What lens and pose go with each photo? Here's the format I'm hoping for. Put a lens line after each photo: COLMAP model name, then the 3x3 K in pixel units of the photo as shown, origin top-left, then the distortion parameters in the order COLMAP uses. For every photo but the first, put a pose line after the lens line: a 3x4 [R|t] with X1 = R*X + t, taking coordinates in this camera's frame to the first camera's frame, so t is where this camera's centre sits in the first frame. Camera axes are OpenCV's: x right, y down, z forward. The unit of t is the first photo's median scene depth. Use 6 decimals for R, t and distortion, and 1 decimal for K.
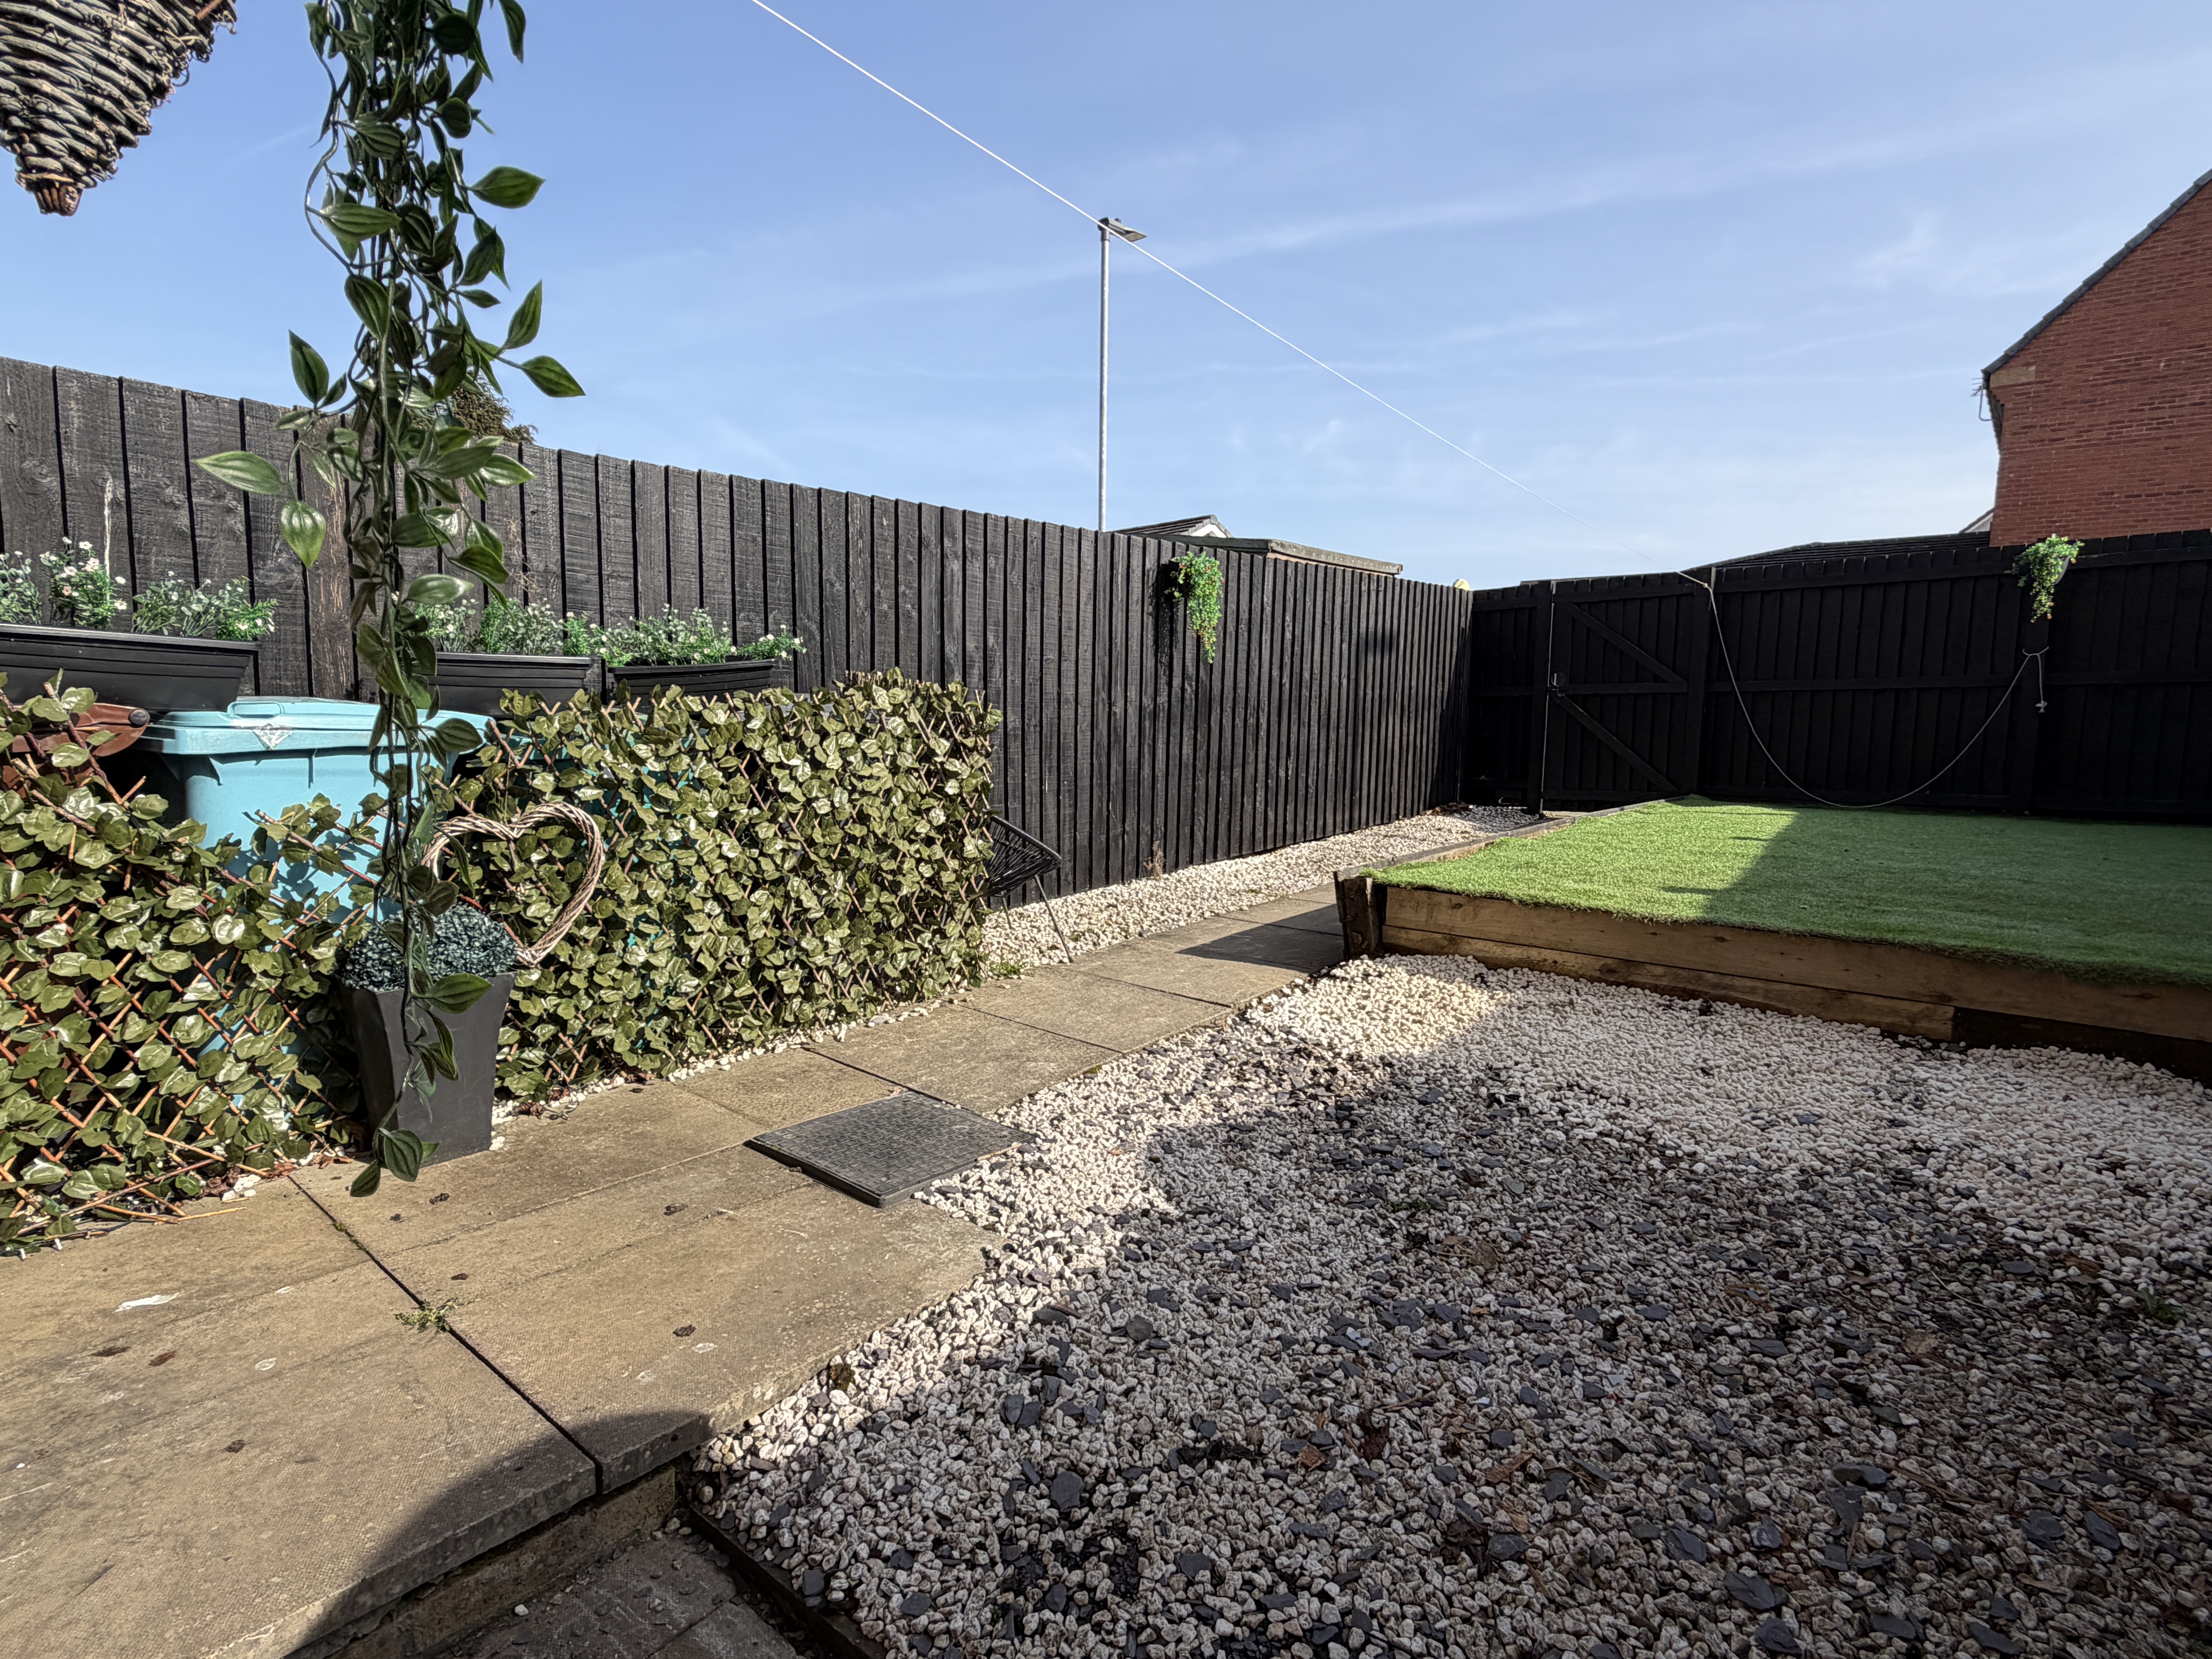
lens RADIAL K [[1122.5, 0, 1106.5], [0, 1122.5, 829.7], [0, 0, 1]] dist [-0.000177, 0.001468]
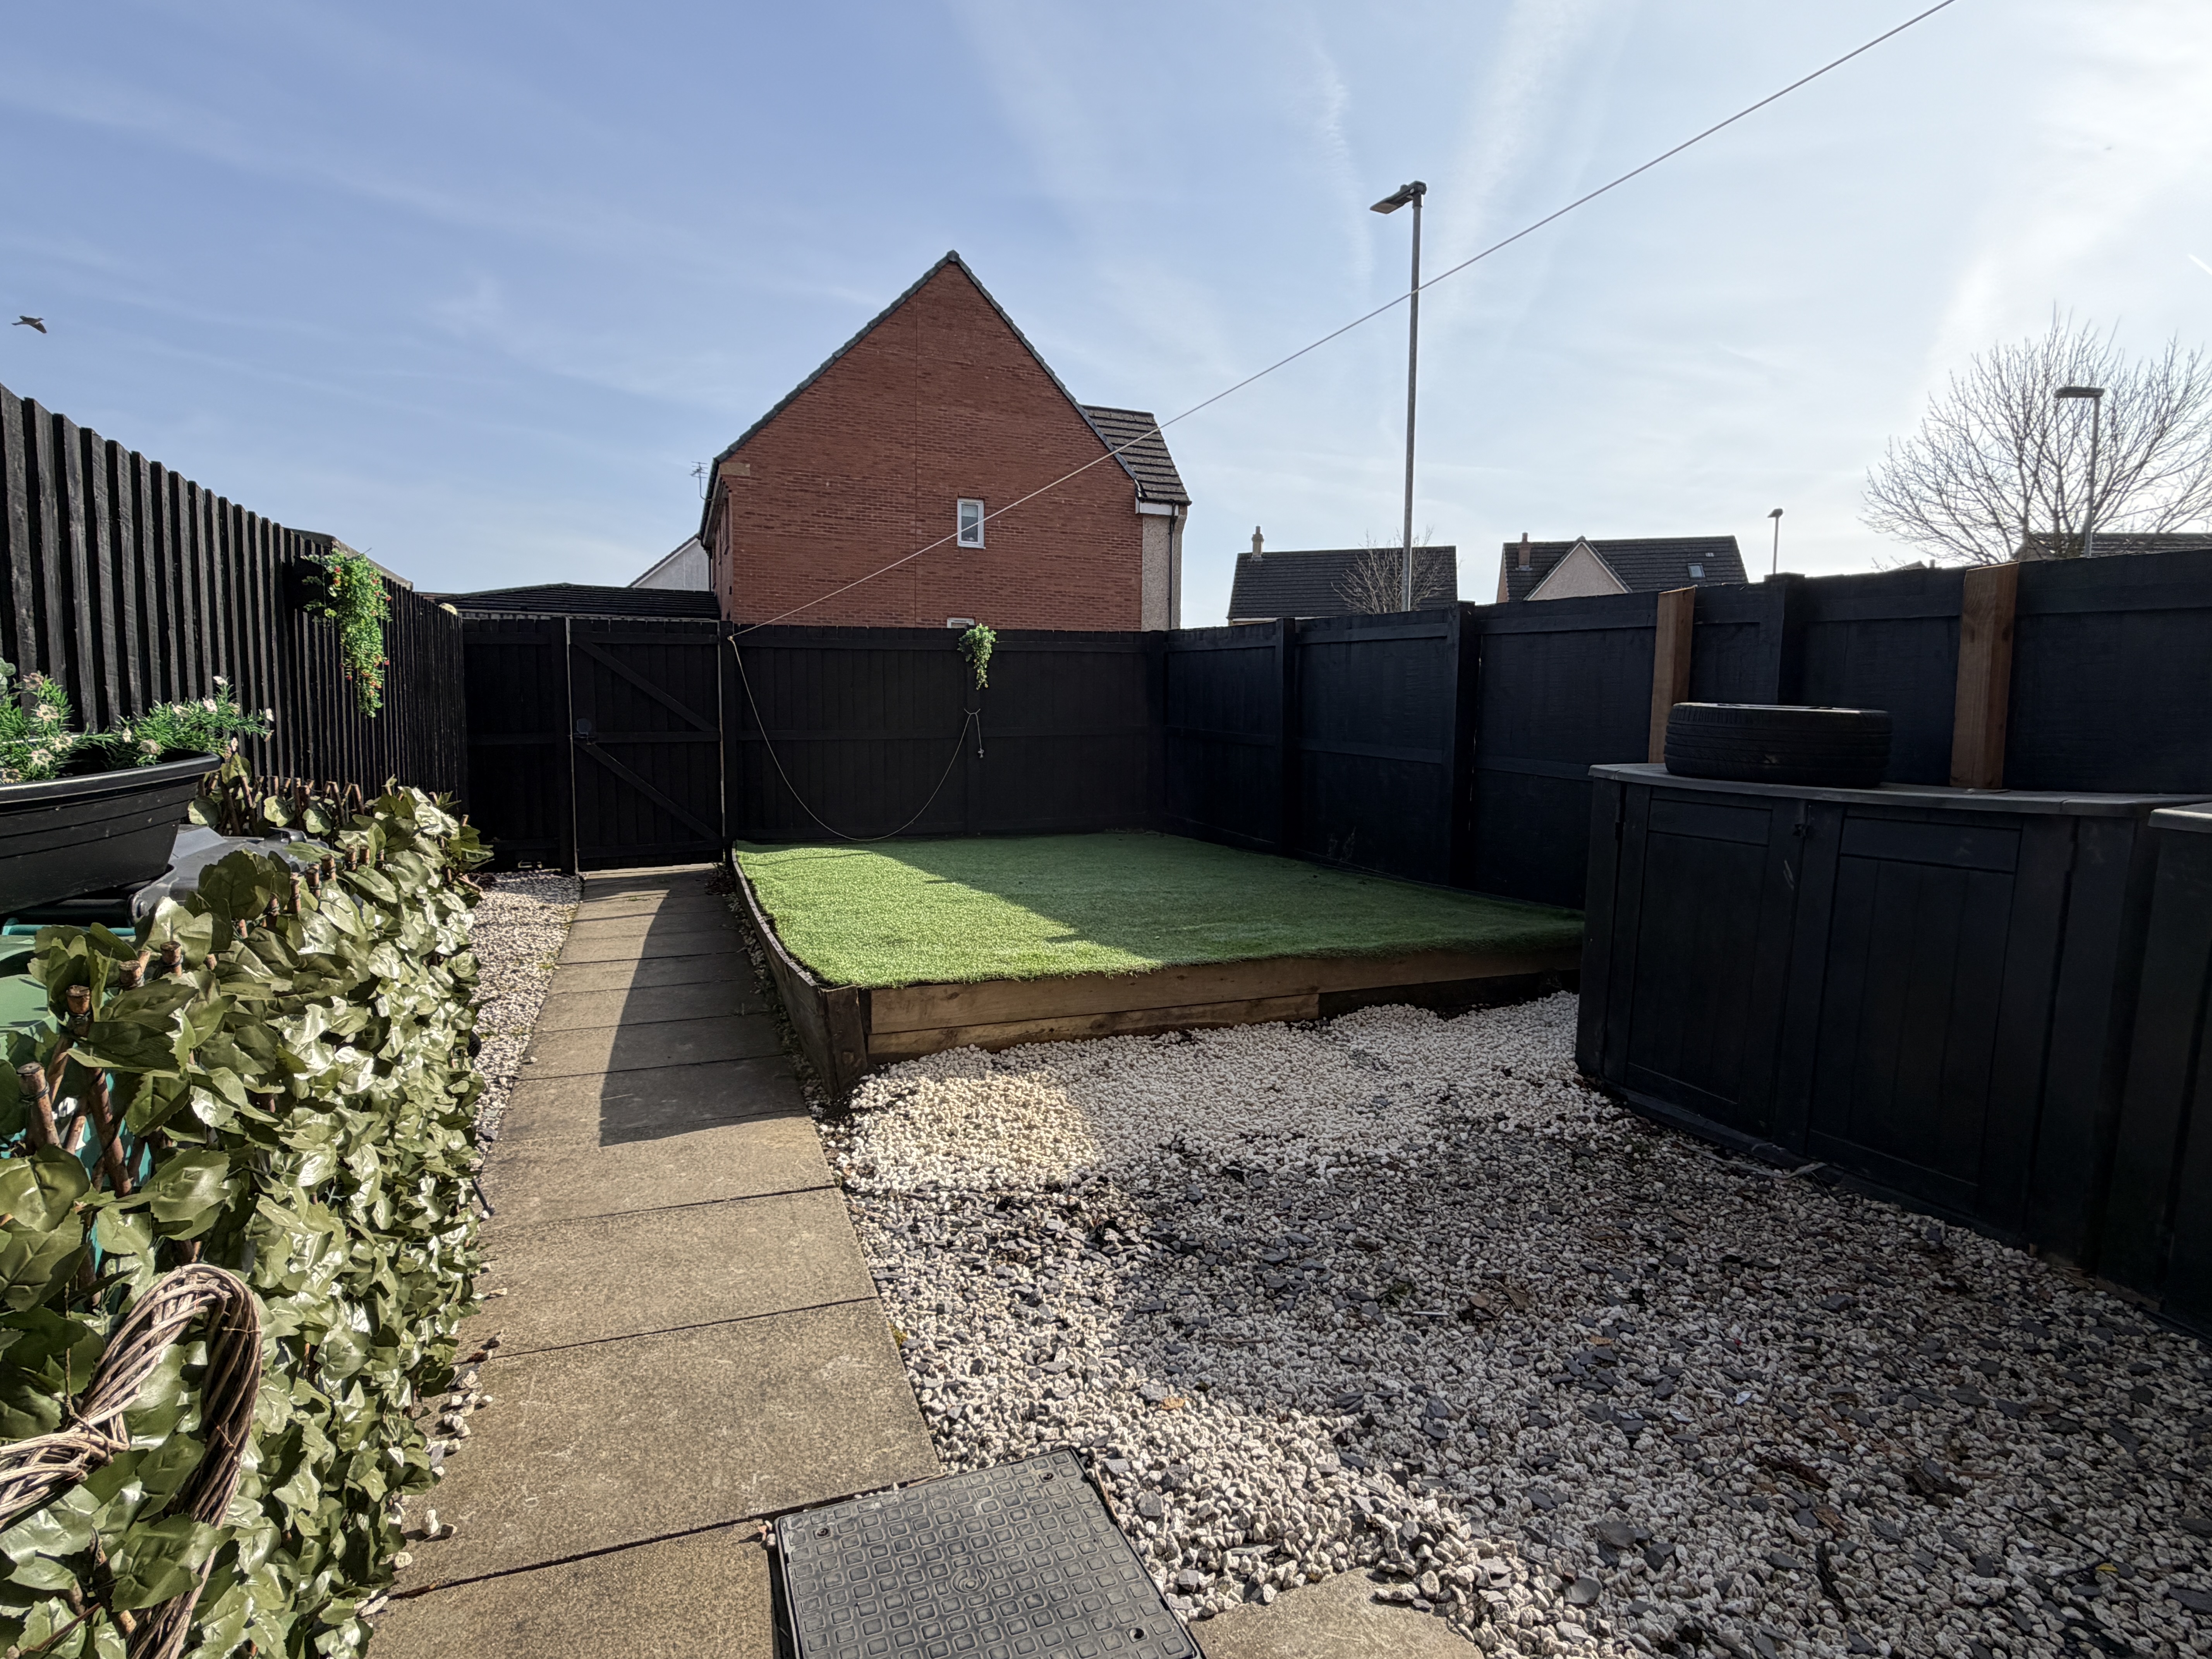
lens RADIAL K [[1122.5, 0, 1110.0], [0, 1122.5, 829.1], [0, 0, 1]] dist [-0.000177, 0.001468]
pose [[0.472493, -0.077497, 0.877921, -0.479467], [0.097559, 0.994604, 0.035291, -0.099710], [-0.875918, 0.068975, 0.477503, 0.467462]]
